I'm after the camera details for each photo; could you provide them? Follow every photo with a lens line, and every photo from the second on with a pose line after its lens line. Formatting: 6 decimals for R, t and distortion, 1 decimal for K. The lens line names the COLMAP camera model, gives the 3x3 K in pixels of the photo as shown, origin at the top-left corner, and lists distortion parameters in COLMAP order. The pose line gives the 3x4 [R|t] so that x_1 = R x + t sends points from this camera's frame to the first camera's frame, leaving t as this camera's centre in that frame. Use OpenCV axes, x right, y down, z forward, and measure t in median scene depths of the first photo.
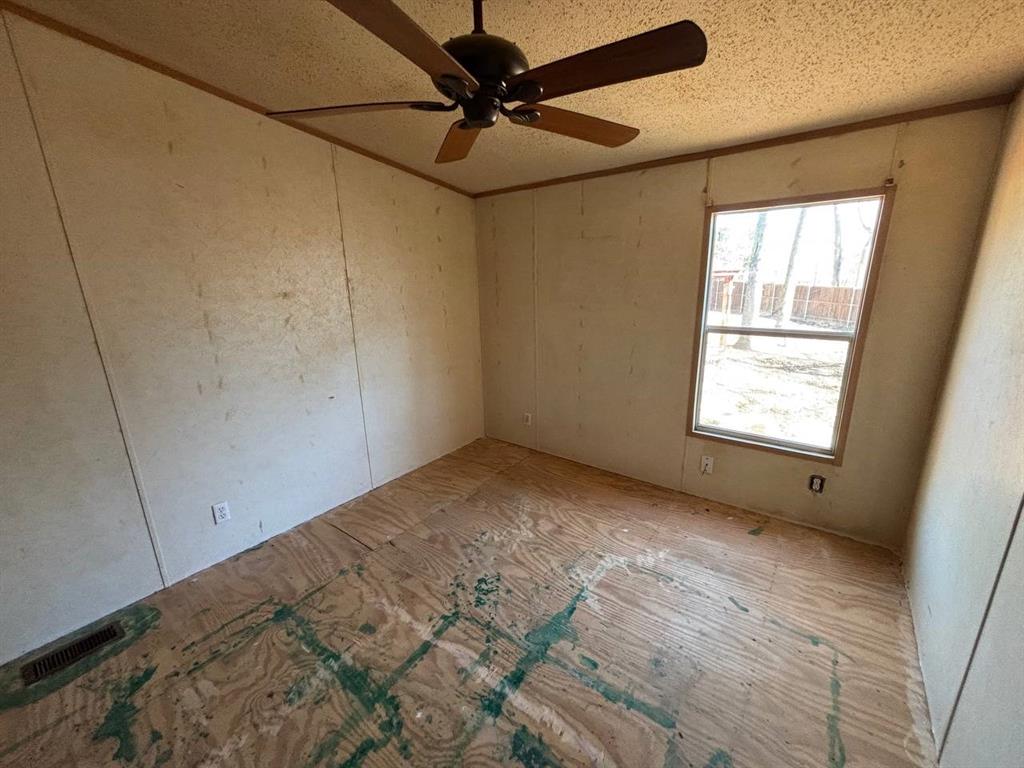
lens RADIAL K [[414.2, 0, 512.0], [0, 414.2, 384.0], [0, 0, 1]] dist [0.001699, -0.000112]
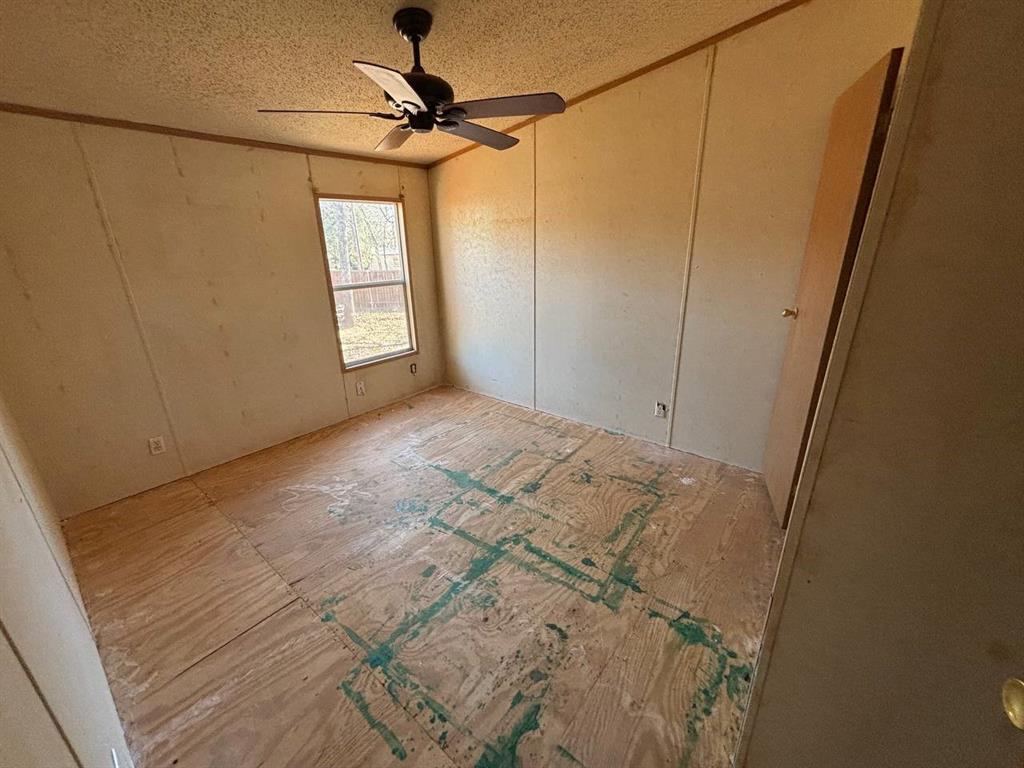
lens RADIAL K [[409.4, 0, 511.7], [0, 409.4, 404.9], [0, 0, 1]] dist [-0.034560, -0.000027]
pose [[0.015285, -0.341465, 0.939770, -1.131694], [0.267242, 0.907083, 0.325242, -0.085081], [-0.963508, 0.246175, 0.105119, 0.546753]]
